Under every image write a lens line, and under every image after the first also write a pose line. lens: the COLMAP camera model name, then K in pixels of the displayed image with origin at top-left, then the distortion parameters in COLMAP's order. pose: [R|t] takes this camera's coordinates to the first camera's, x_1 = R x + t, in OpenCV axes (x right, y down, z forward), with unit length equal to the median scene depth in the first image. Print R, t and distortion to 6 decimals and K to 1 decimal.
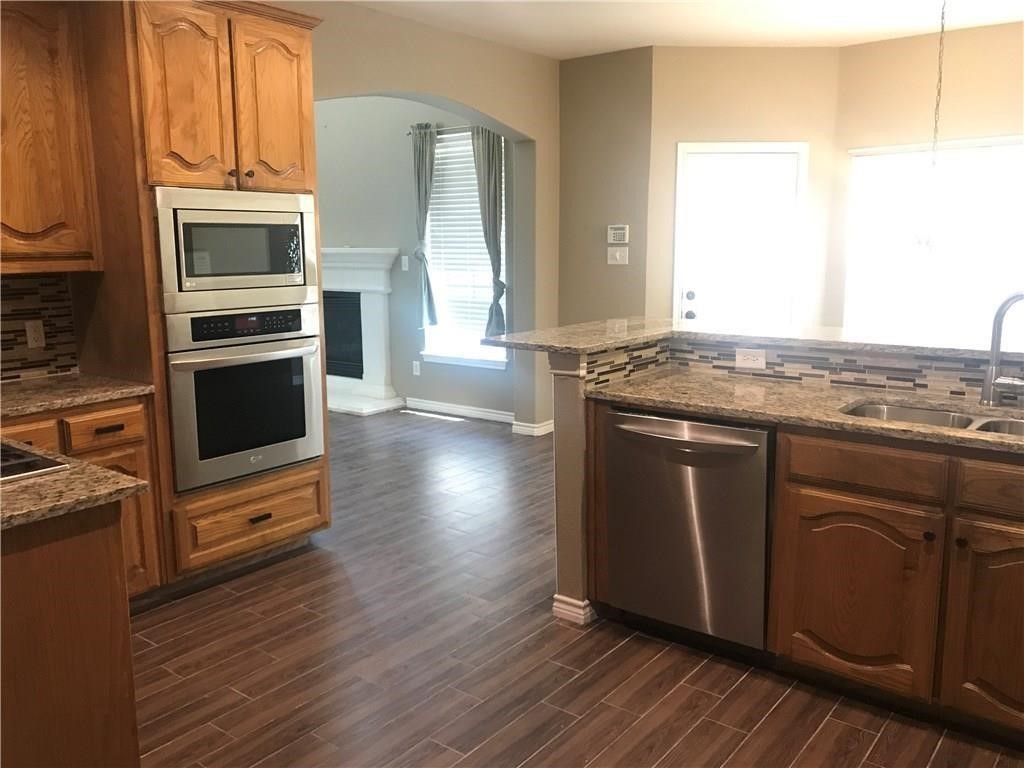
lens RADIAL K [[834.9, 0, 515.3], [0, 834.9, 381.3], [0, 0, 1]] dist [0.056094, -0.066341]
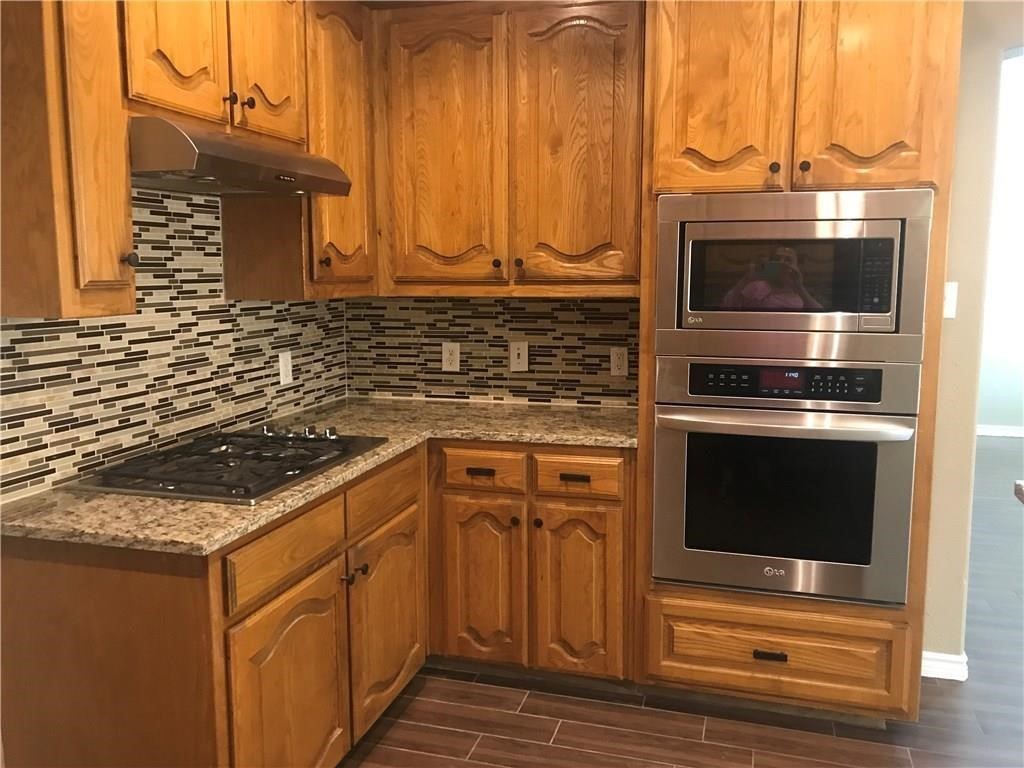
lens RADIAL K [[834.9, 0, 510.8], [0, 834.9, 379.6], [0, 0, 1]] dist [0.056094, -0.066341]
pose [[0.368830, 0.134835, -0.919665, 0.265525], [-0.160021, 0.983861, 0.080071, -0.097883], [0.915619, 0.117633, 0.384454, 0.570721]]
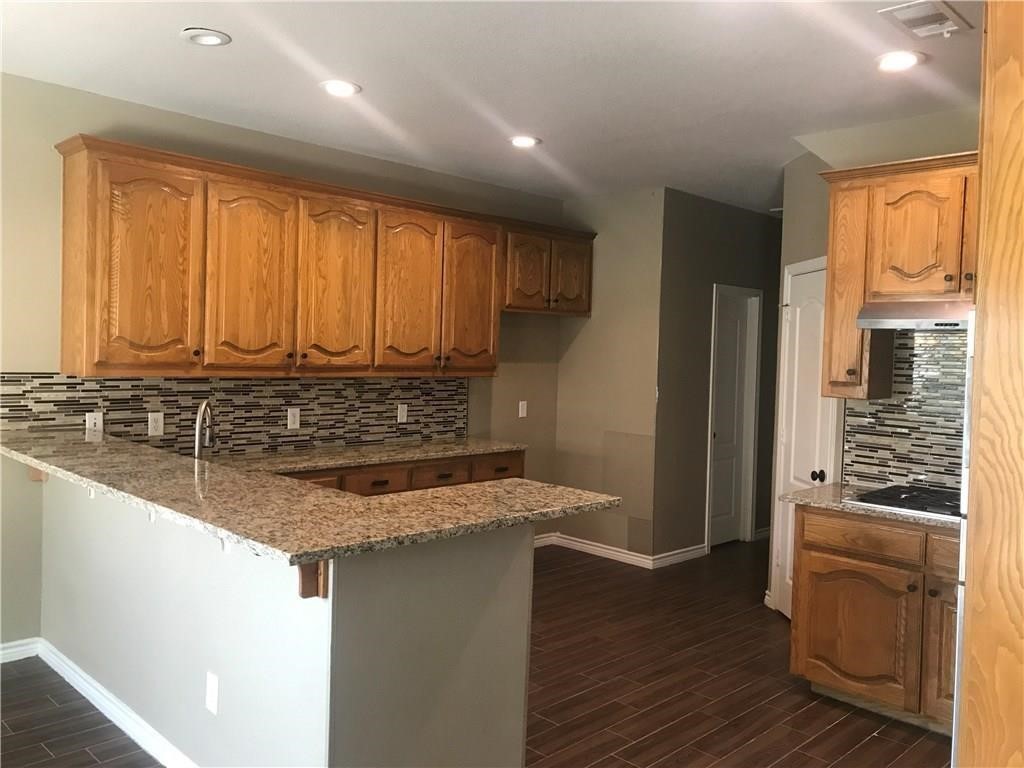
lens RADIAL K [[834.9, 0, 512.1], [0, 834.9, 382.5], [0, 0, 1]] dist [0.056094, -0.066341]
pose [[-0.986995, -0.026553, 0.158540, -0.092653], [0.005578, 0.980011, 0.198866, -0.320611], [-0.160651, 0.197164, -0.967118, 1.804036]]
